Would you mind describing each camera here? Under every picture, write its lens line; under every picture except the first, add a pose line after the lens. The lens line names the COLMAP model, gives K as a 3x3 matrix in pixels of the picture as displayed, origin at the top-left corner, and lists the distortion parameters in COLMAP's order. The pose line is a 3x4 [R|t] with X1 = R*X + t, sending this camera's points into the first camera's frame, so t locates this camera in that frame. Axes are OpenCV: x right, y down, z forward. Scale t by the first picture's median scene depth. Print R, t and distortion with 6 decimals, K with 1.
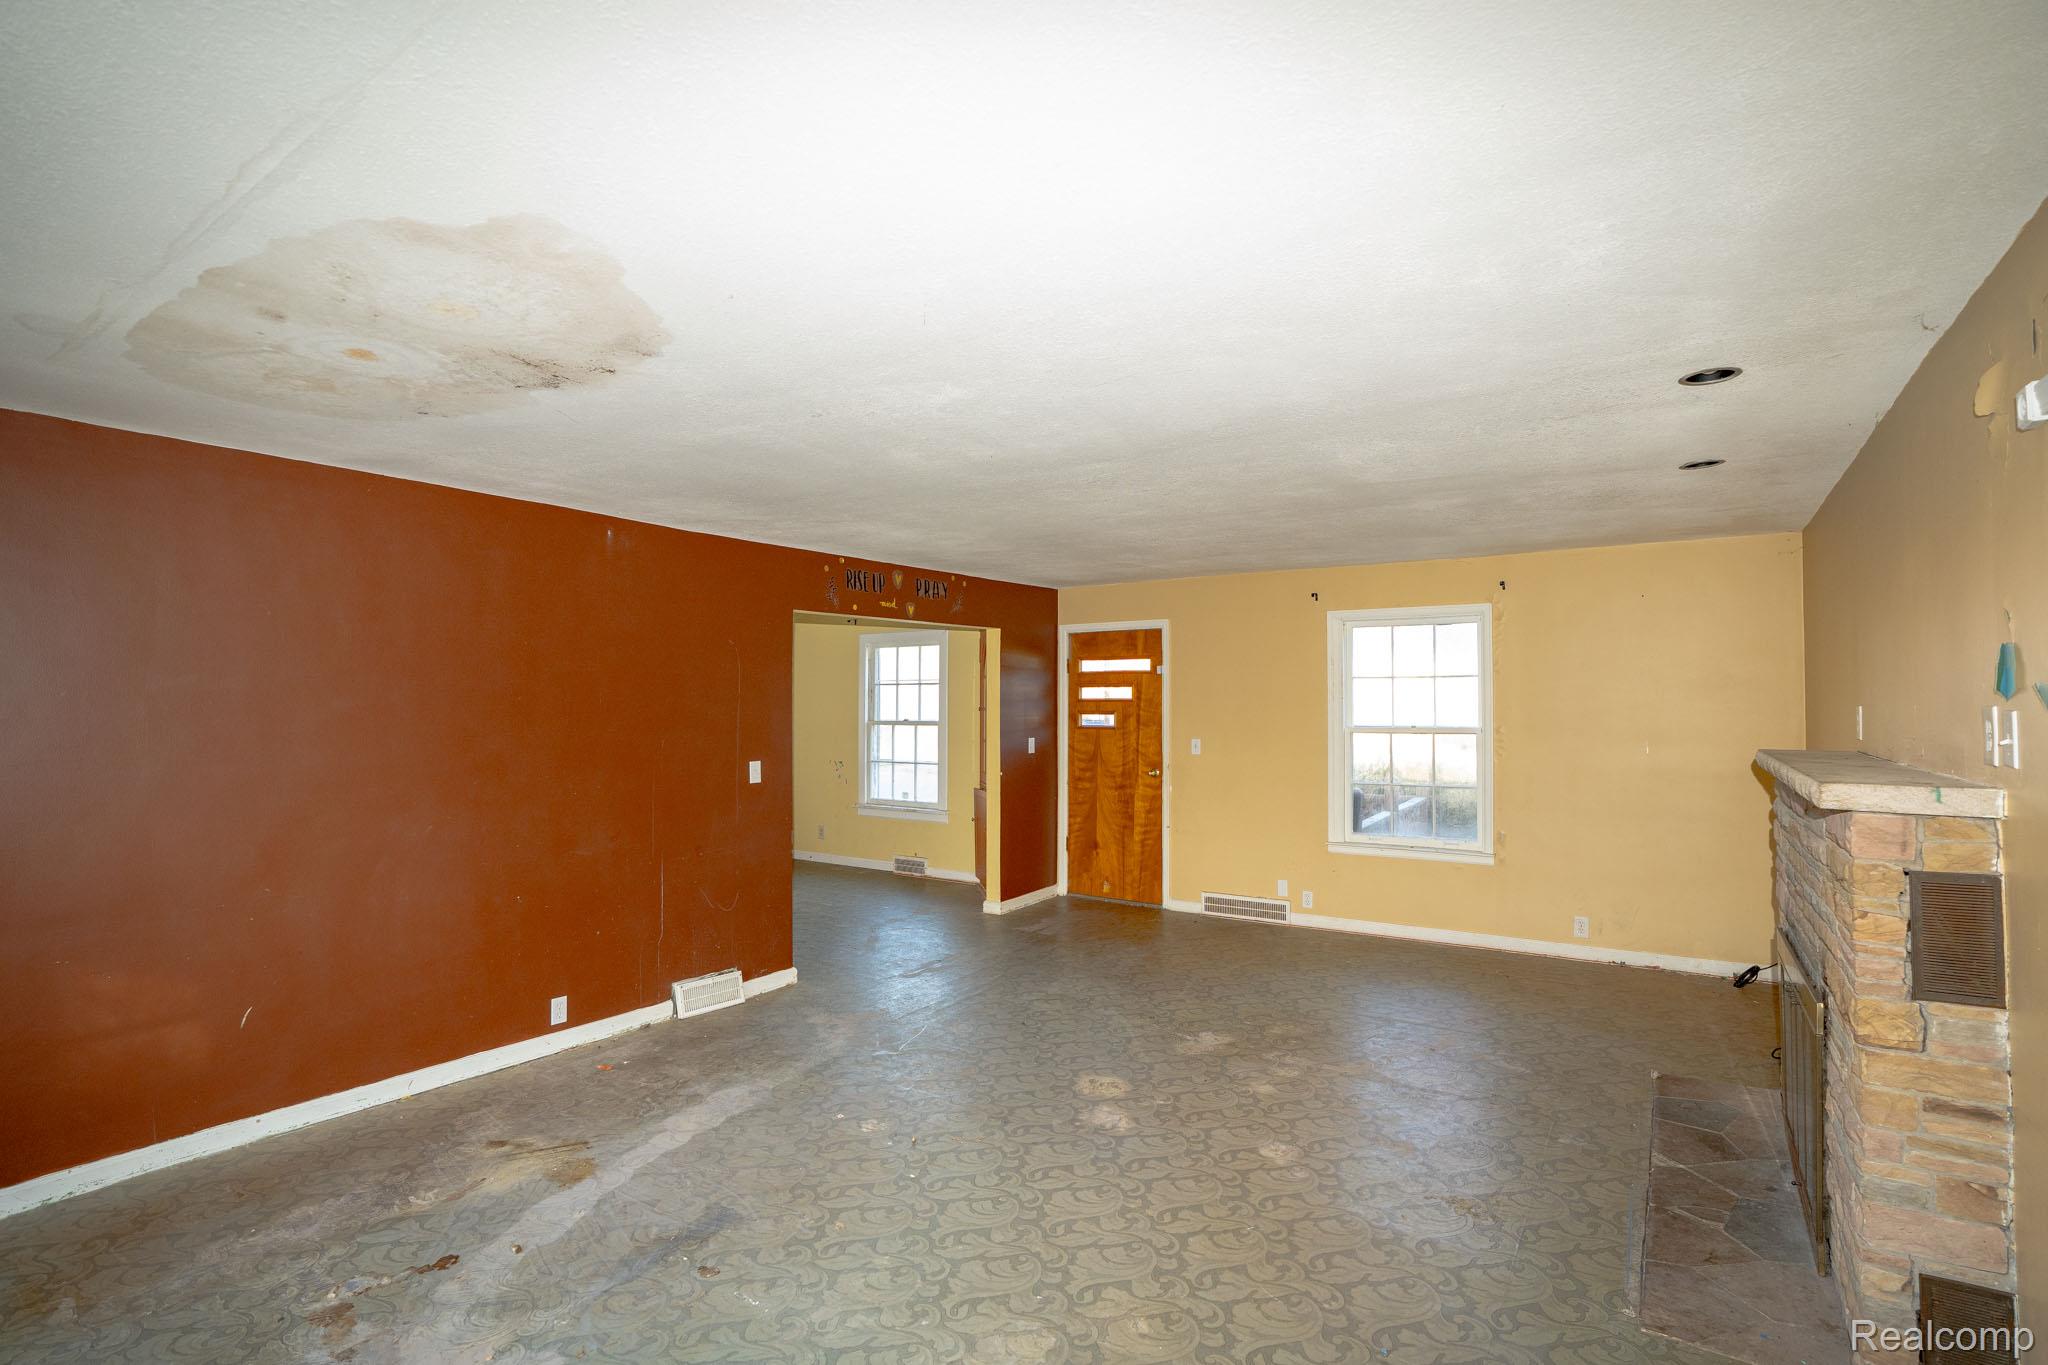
lens RADIAL K [[962.4, 0, 1024.0], [0, 962.4, 682.5], [0, 0, 1]] dist [-0.072427, 0.027043]
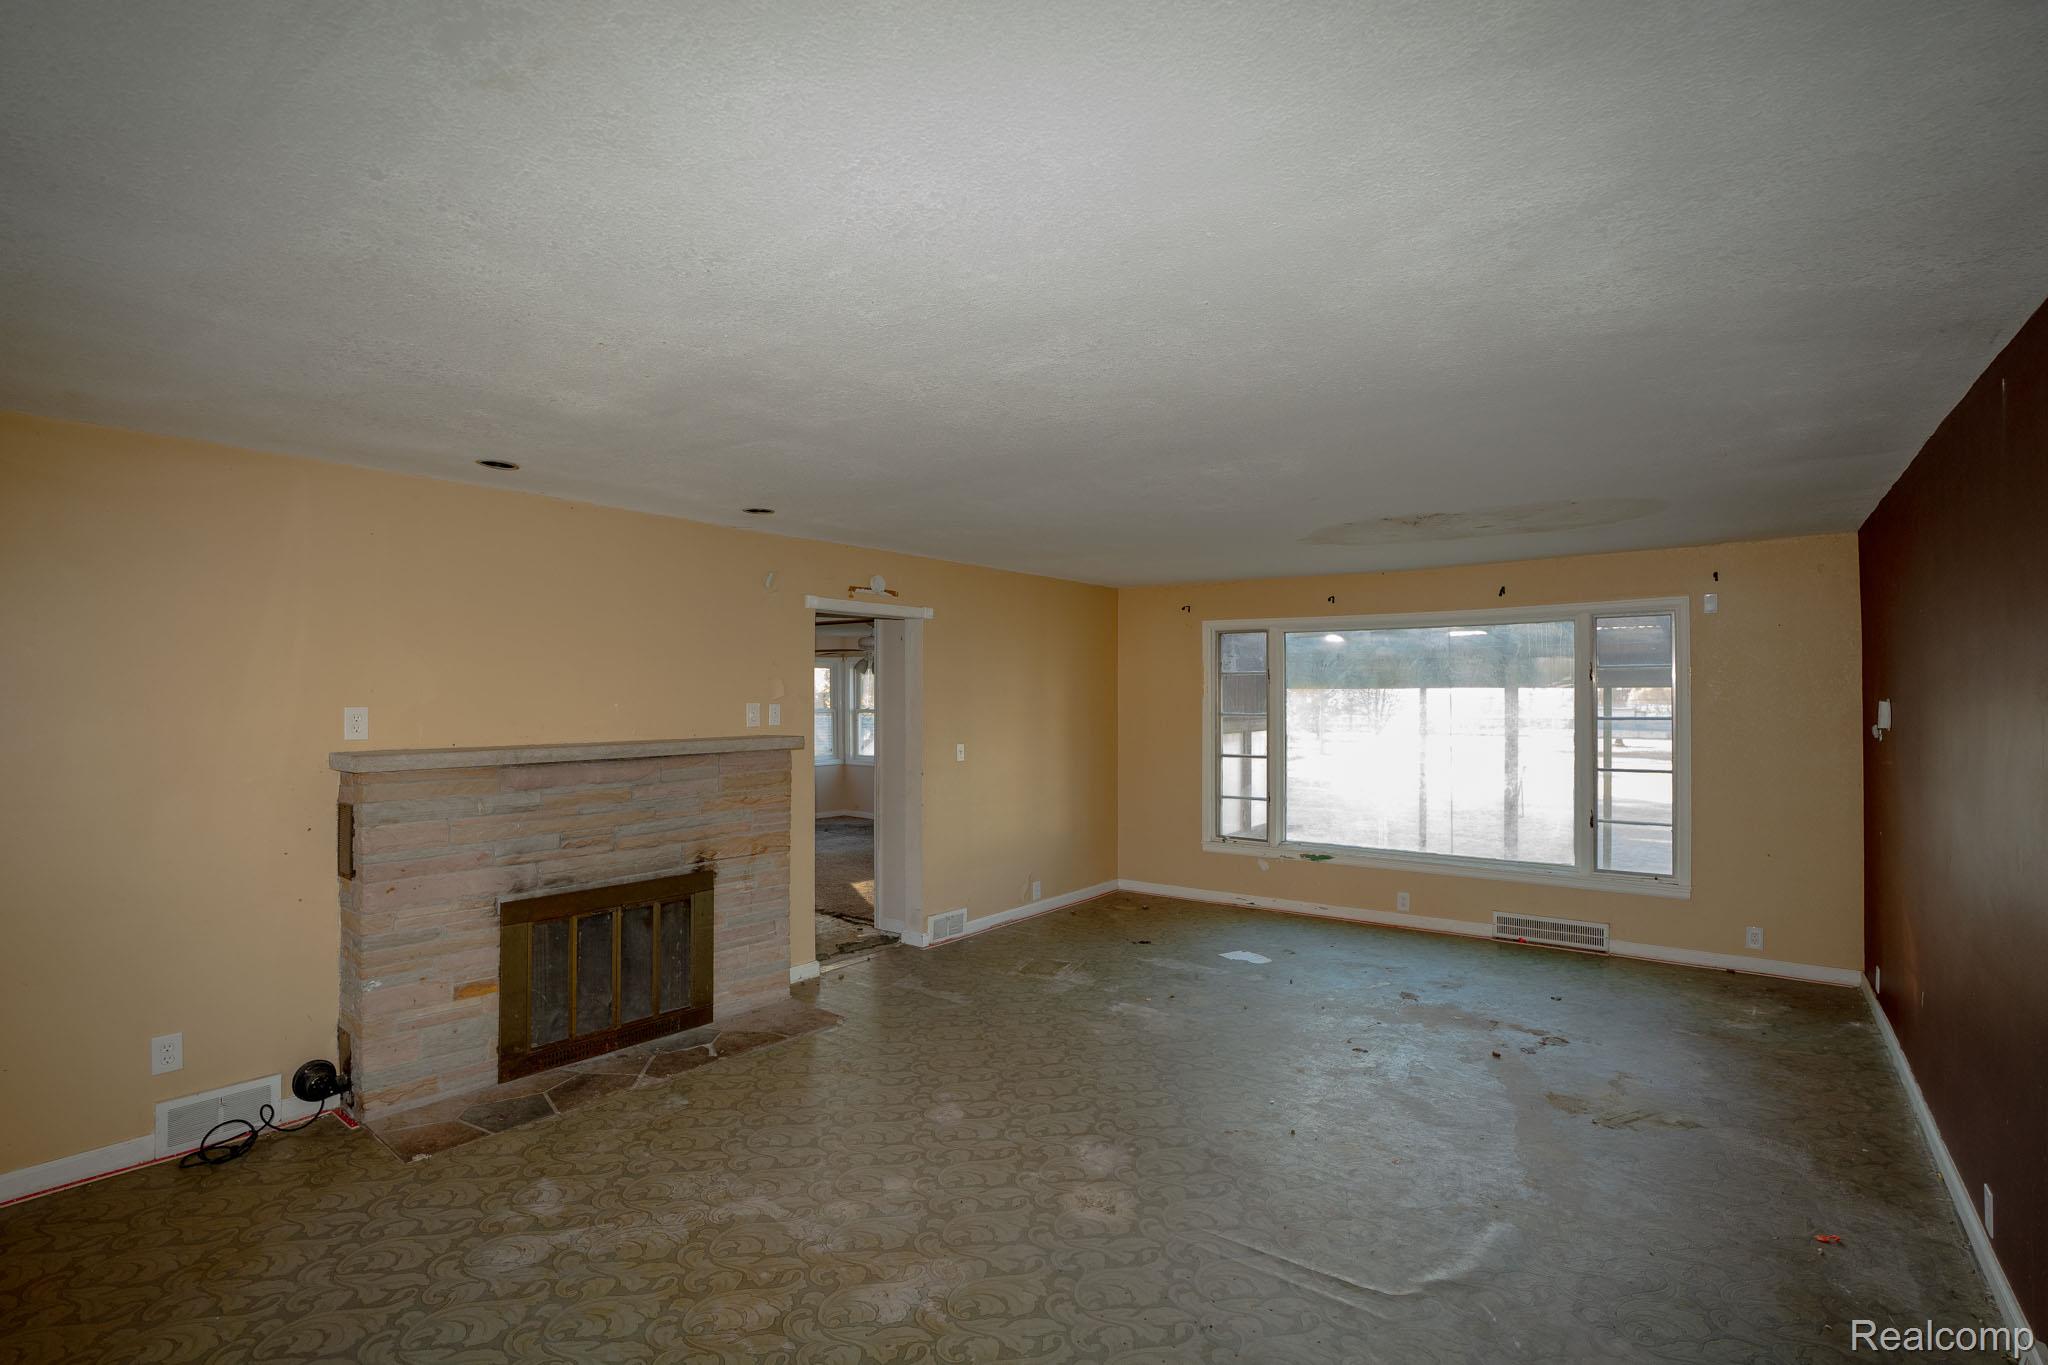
lens RADIAL K [[962.4, 0, 1024.0], [0, 962.4, 682.5], [0, 0, 1]] dist [-0.072427, 0.027043]
pose [[-0.998373, 0.002750, 0.056963, 0.094471], [0.000802, 0.999415, -0.034187, 0.030174], [-0.057023, -0.034086, -0.997791, 1.704765]]
